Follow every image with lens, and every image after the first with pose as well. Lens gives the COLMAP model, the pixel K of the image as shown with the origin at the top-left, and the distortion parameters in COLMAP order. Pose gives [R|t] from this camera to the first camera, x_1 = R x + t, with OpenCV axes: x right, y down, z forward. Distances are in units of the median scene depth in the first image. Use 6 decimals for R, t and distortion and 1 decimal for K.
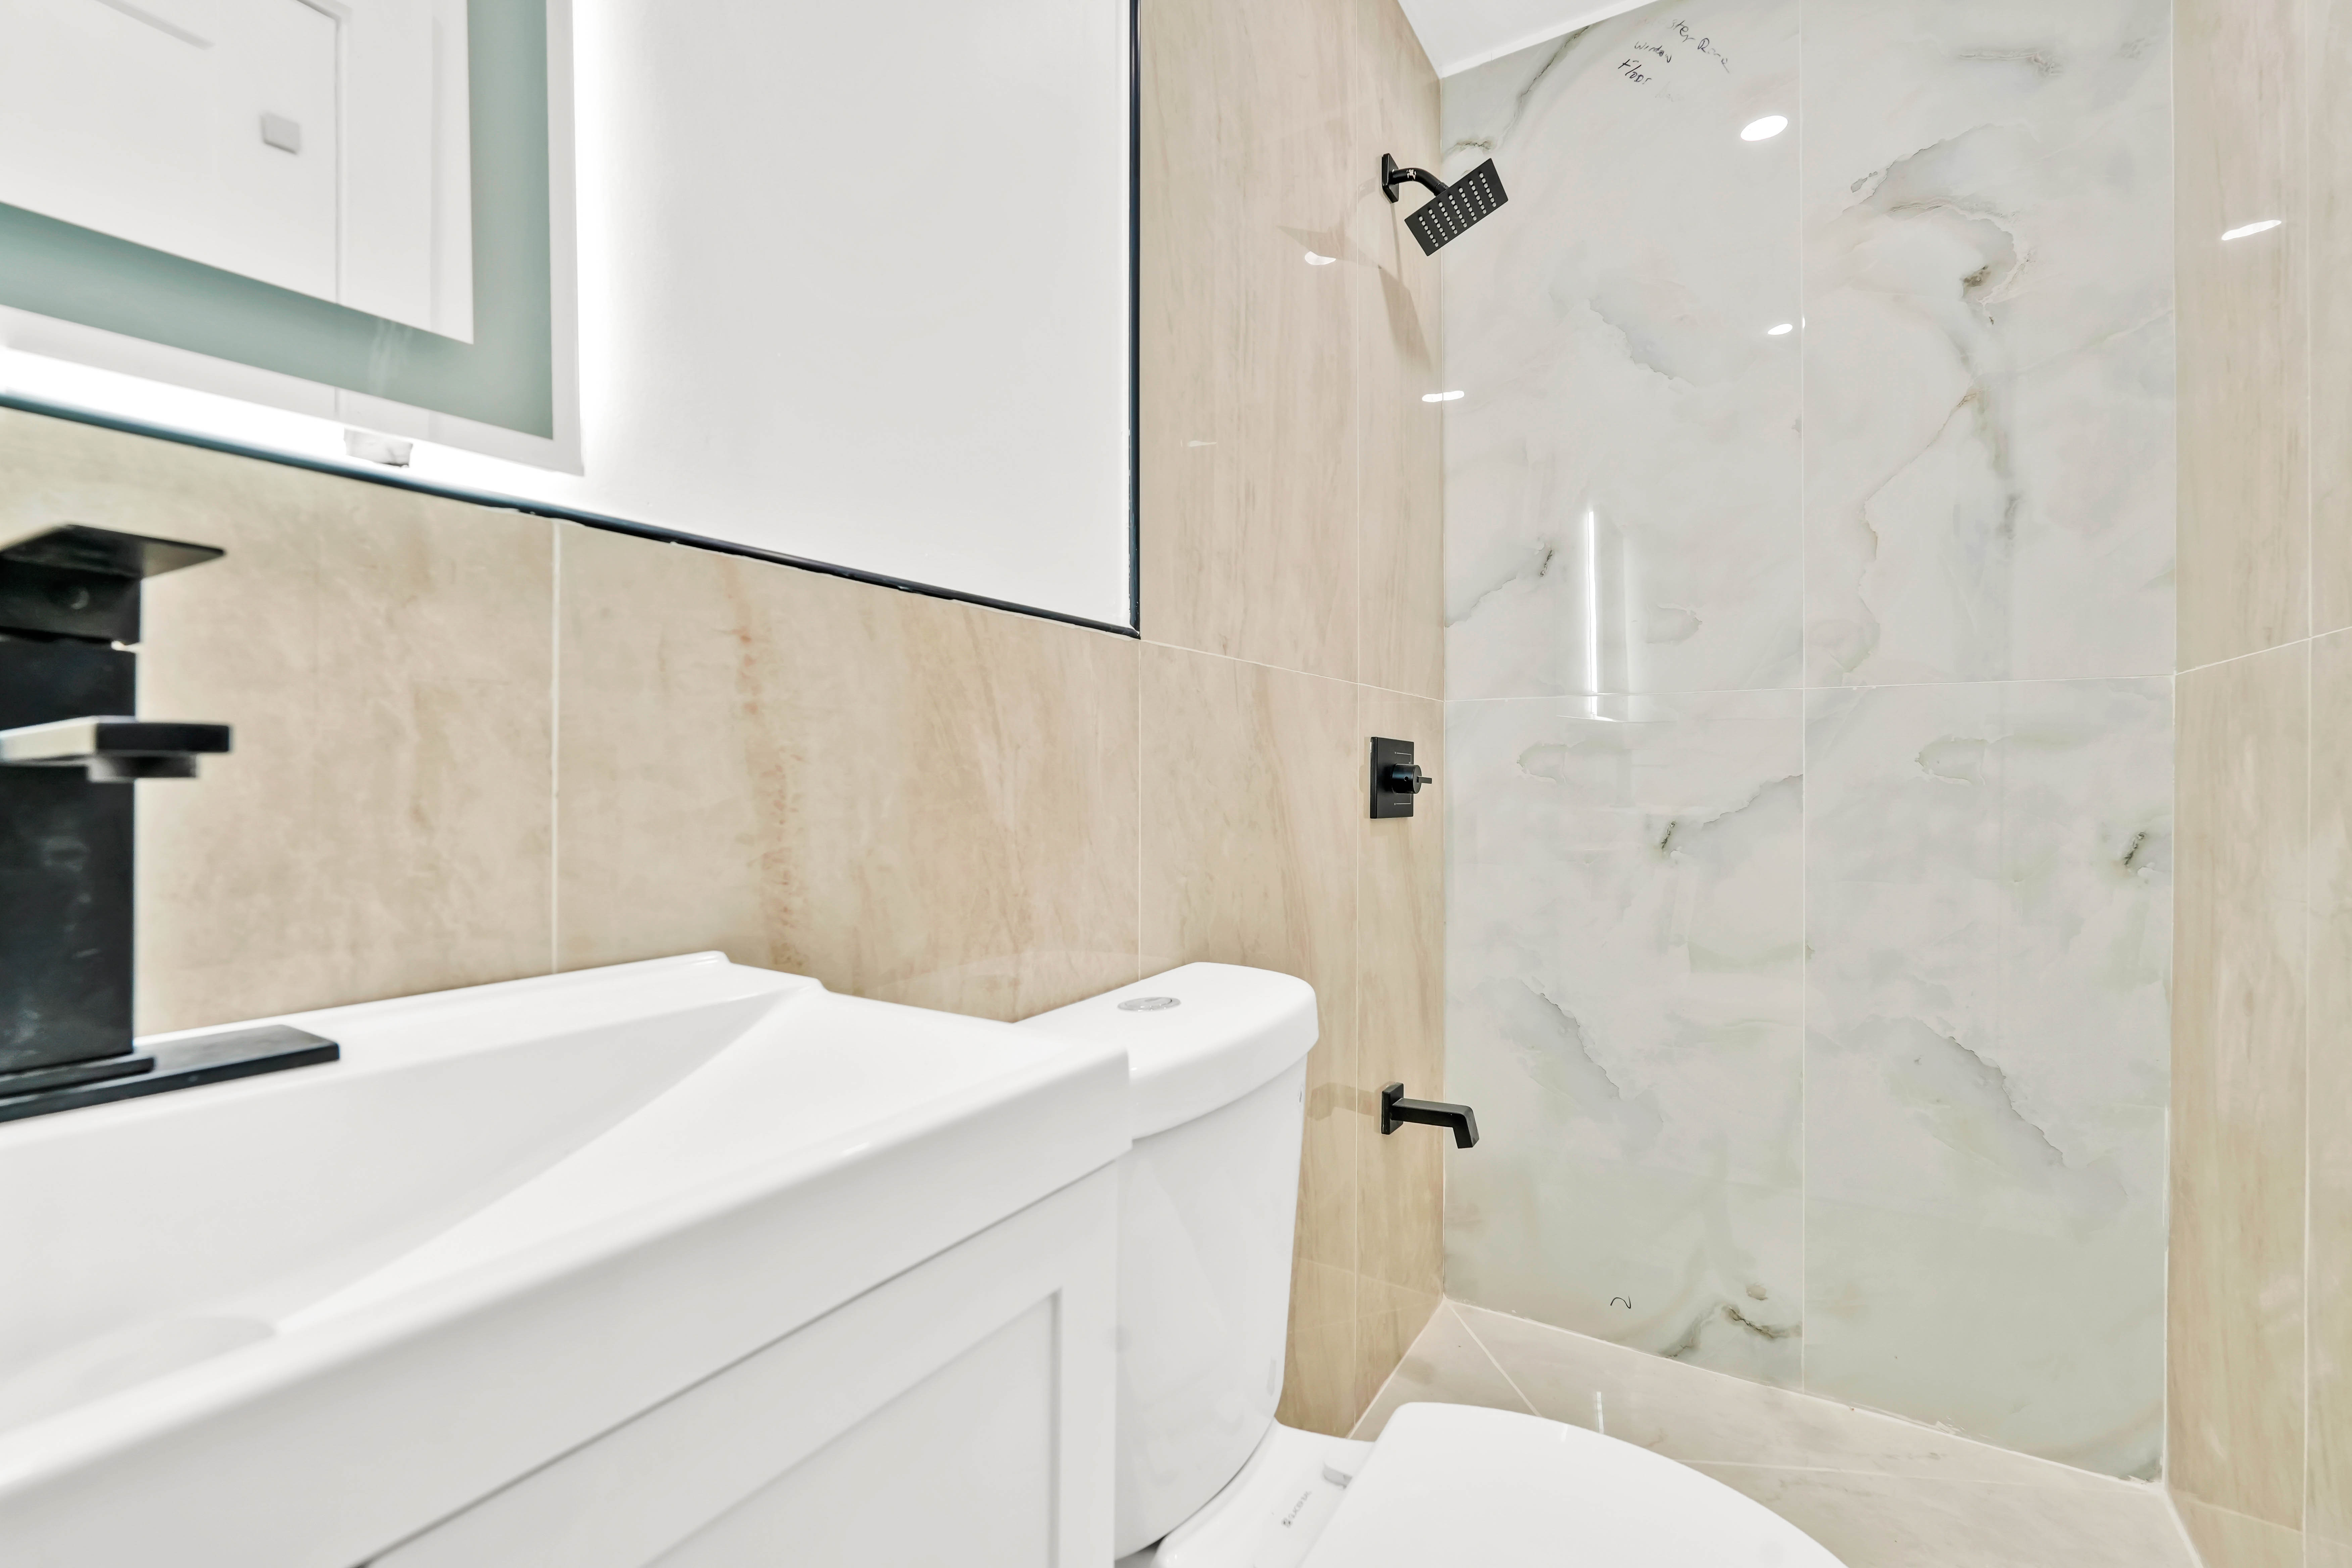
lens RADIAL K [[1045.5, 0, 1184.0], [0, 1045.5, 771.5], [0, 0, 1]] dist [-0.016836, 0.007573]
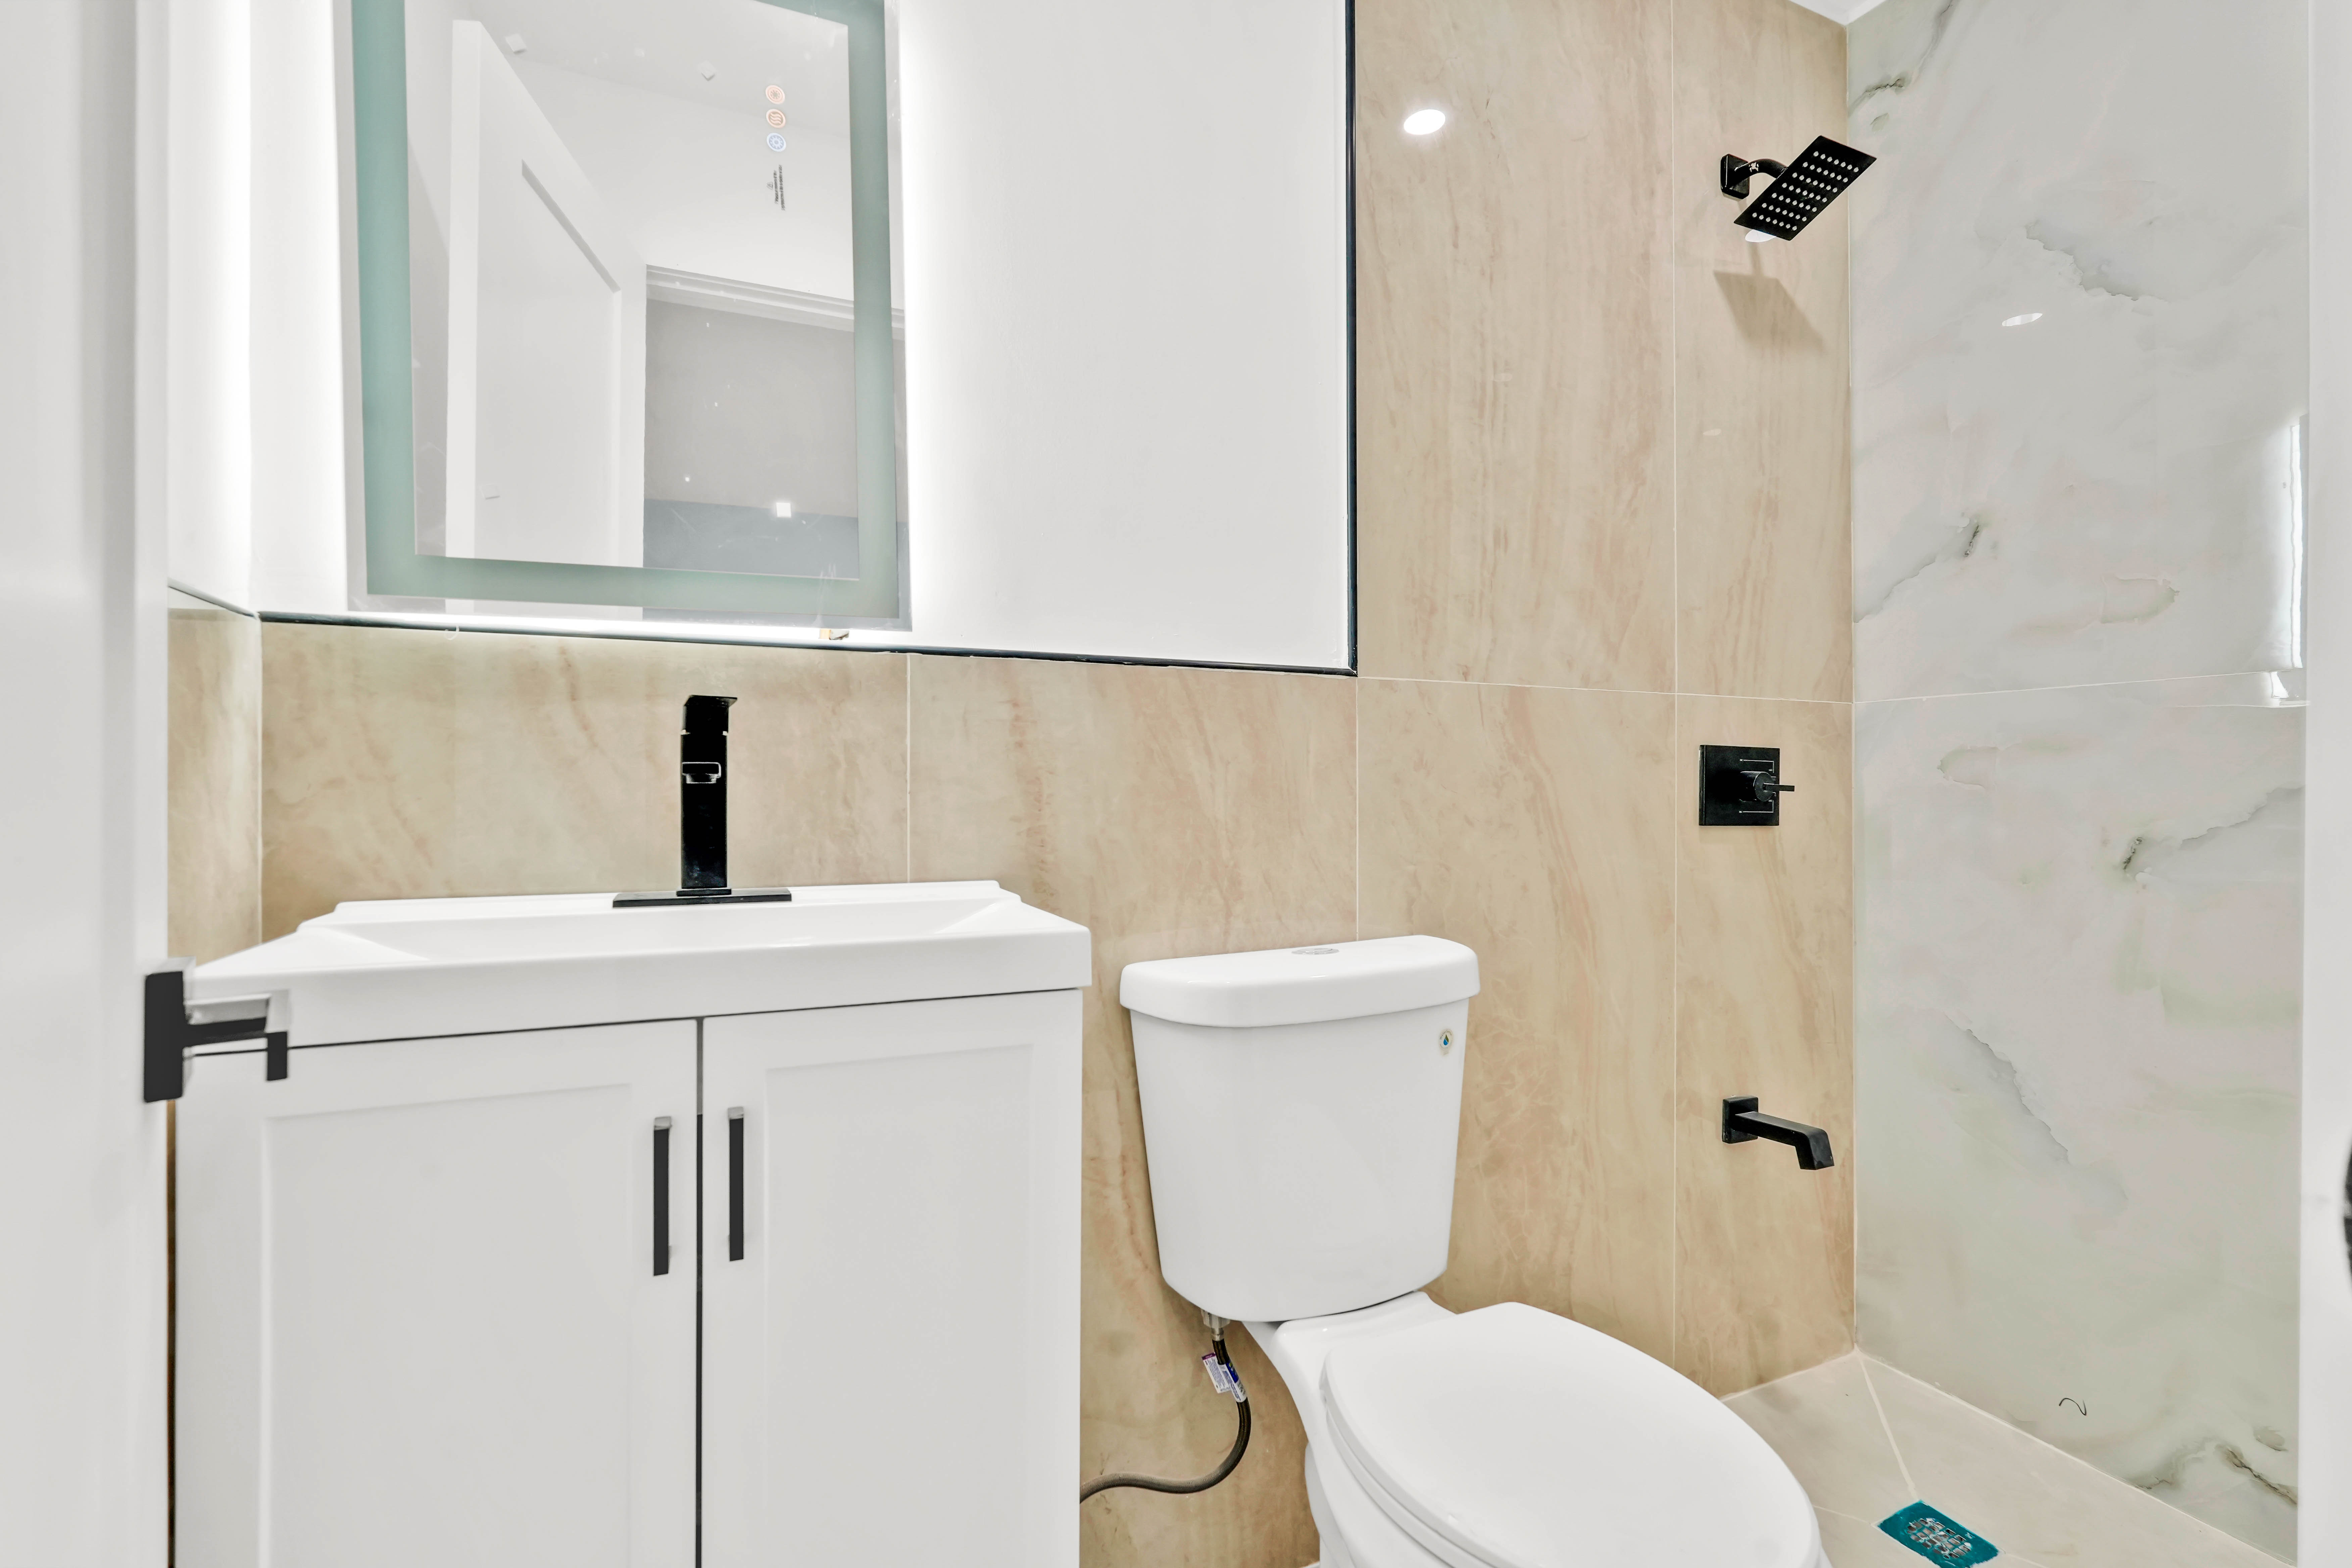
lens RADIAL K [[1045.5, 0, 1157.1], [0, 1045.5, 789.9], [0, 0, 1]] dist [-0.016836, 0.007573]
pose [[0.821041, -0.001304, -0.570868, 0.390842], [0.004547, 0.999981, 0.004256, 0.004568], [0.570851, -0.006090, 0.821031, -0.154401]]
